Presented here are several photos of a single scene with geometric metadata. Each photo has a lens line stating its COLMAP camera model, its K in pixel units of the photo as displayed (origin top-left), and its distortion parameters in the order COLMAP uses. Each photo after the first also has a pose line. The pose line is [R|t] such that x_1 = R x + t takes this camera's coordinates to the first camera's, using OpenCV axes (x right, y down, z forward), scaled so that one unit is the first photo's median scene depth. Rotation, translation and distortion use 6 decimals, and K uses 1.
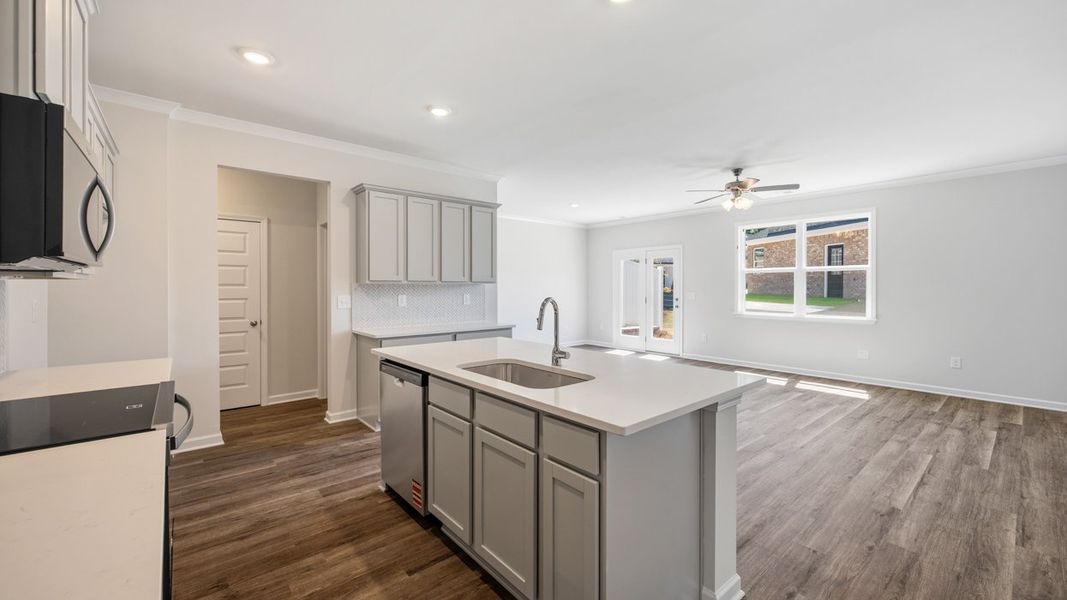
lens RADIAL K [[420.0, 0, 537.6], [0, 420.0, 292.0], [0, 0, 1]] dist [-0.001881, 0.000386]
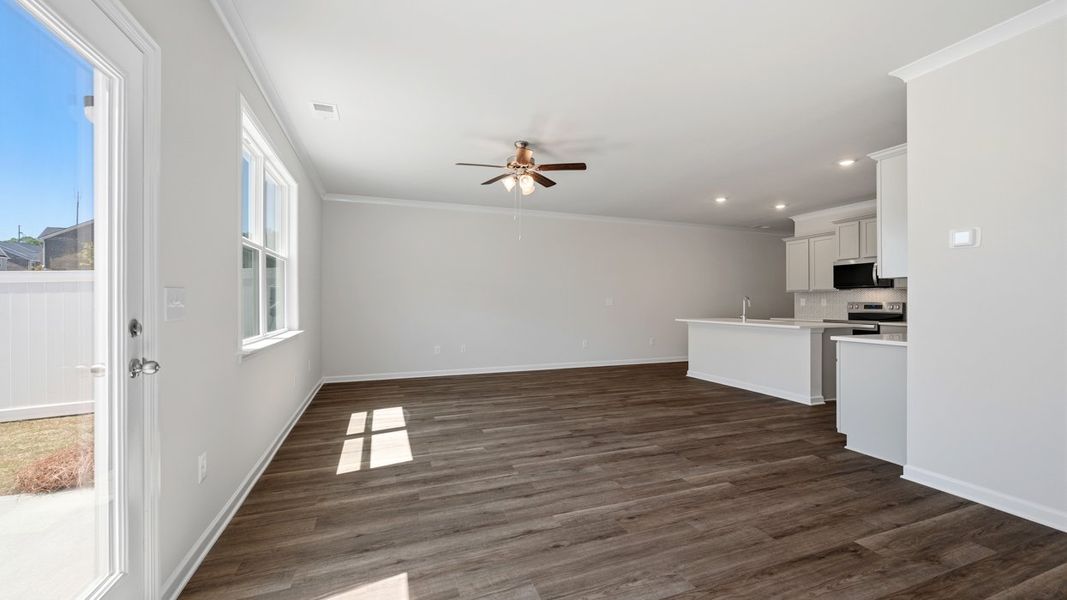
lens RADIAL K [[420.0, 0, 536.7], [0, 420.0, 297.6], [0, 0, 1]] dist [-0.001881, 0.000386]
pose [[-0.941239, 0.000817, 0.337741, 0.247481], [0.001414, 0.999998, 0.001521, 0.012427], [-0.337739, 0.001909, -0.941238, 2.504699]]
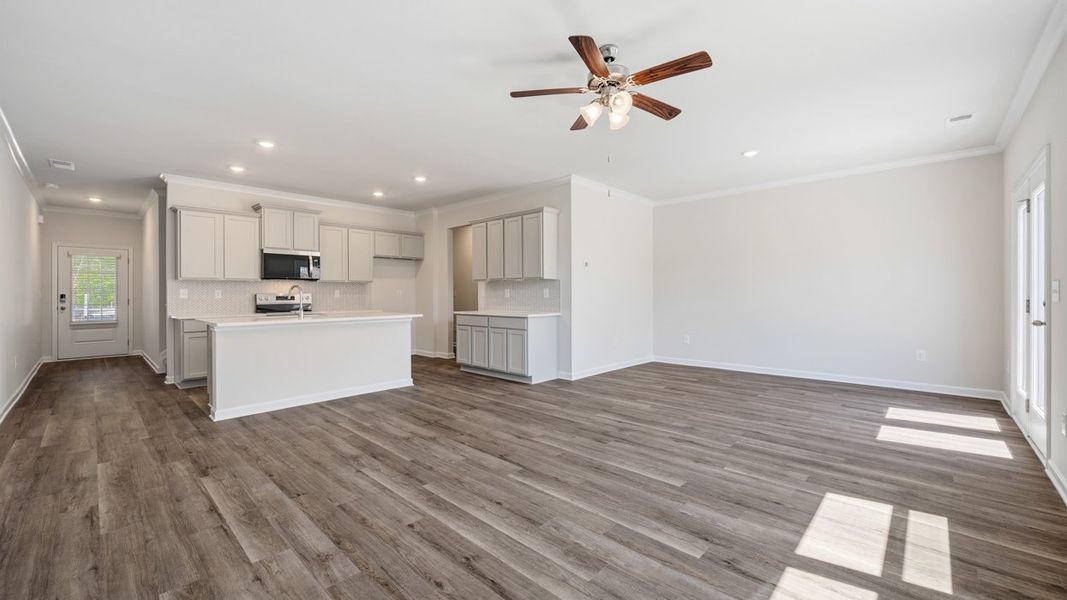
lens RADIAL K [[420.0, 0, 535.3], [0, 420.0, 297.0], [0, 0, 1]] dist [-0.001881, 0.000386]
pose [[0.111371, 0.005792, -0.993762, 1.418905], [-0.008295, 0.999954, 0.004898, 0.033581], [0.993744, 0.007698, 0.111414, 1.211603]]
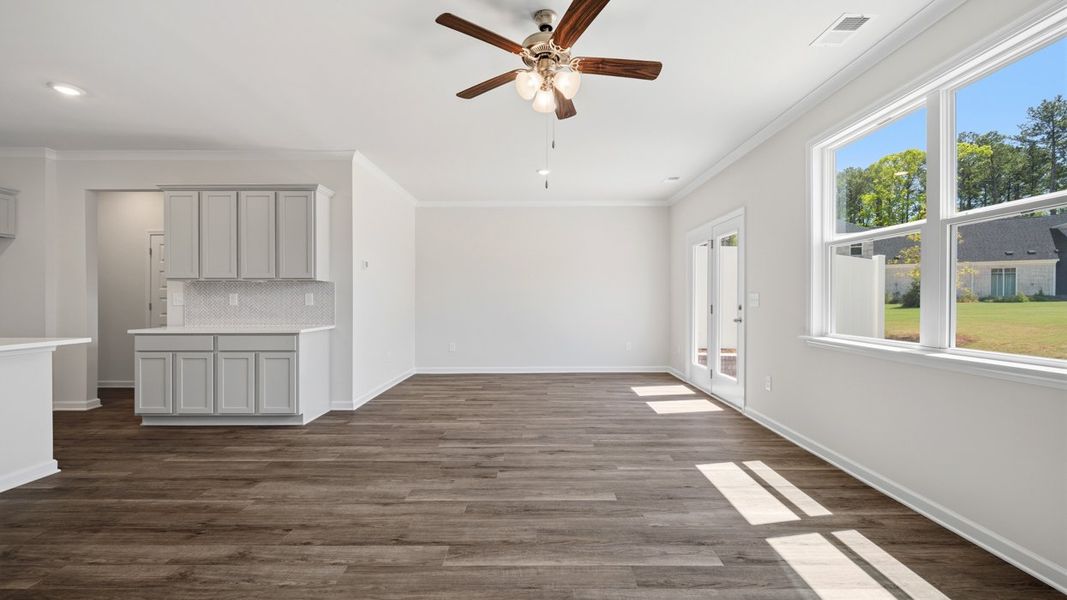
lens RADIAL K [[420.0, 0, 536.2], [0, 420.0, 301.3], [0, 0, 1]] dist [-0.001881, 0.000386]
pose [[0.761908, 0.000924, -0.647685, 1.089449], [-0.005956, 0.999967, -0.005580, 0.033772], [0.647658, 0.008109, 0.761888, 0.924382]]
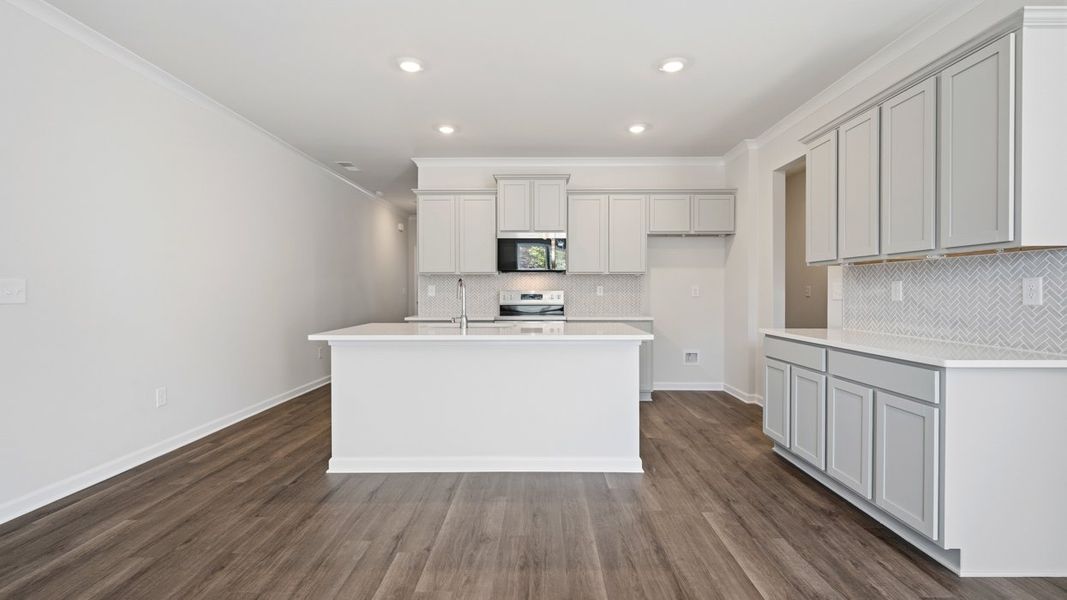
lens RADIAL K [[457.8, 0, 538.0], [0, 457.8, 296.1], [0, 0, 1]] dist [-0.002195, -0.000115]
pose [[-0.652502, 0.007373, -0.757751, 0.629375], [-0.009781, 0.999787, 0.018151, 0.026668], [0.757724, 0.019255, -0.652292, 1.339433]]
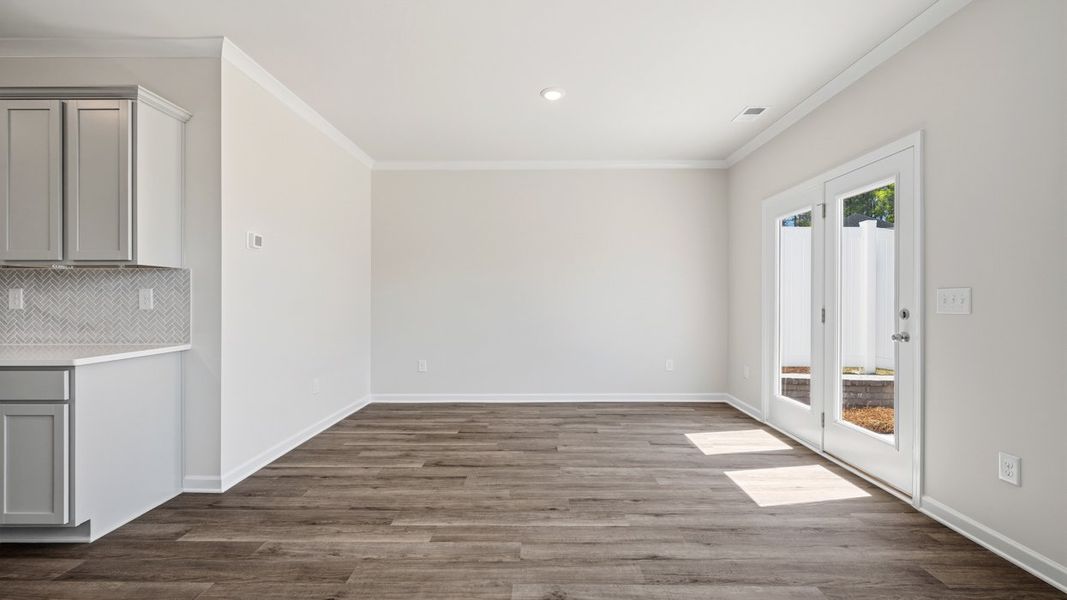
lens RADIAL K [[420.0, 0, 535.5], [0, 420.0, 298.2], [0, 0, 1]] dist [-0.001881, 0.000386]
pose [[0.755836, -0.002683, -0.654755, 0.740398], [-0.006748, 0.999907, -0.011887, 0.027528], [0.654726, 0.013403, 0.755748, 1.332337]]
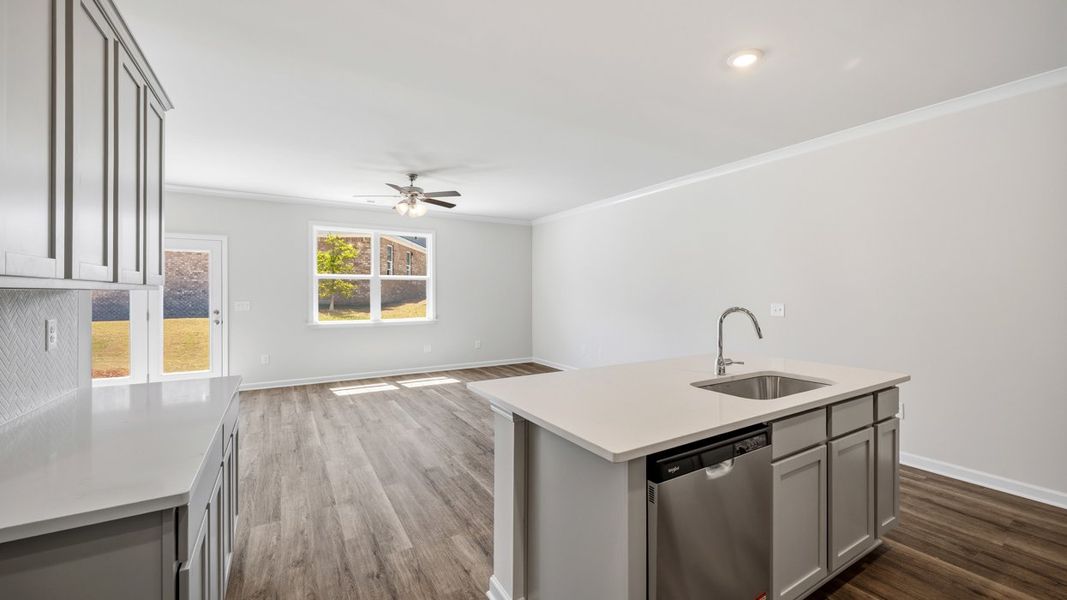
lens RADIAL K [[420.0, 0, 534.0], [0, 420.0, 291.2], [0, 0, 1]] dist [-0.001881, 0.000386]
pose [[0.164358, 0.001937, 0.986399, -0.631701], [0.013967, 0.999893, -0.004291, -0.016213], [-0.986302, 0.014483, 0.164313, 0.798839]]
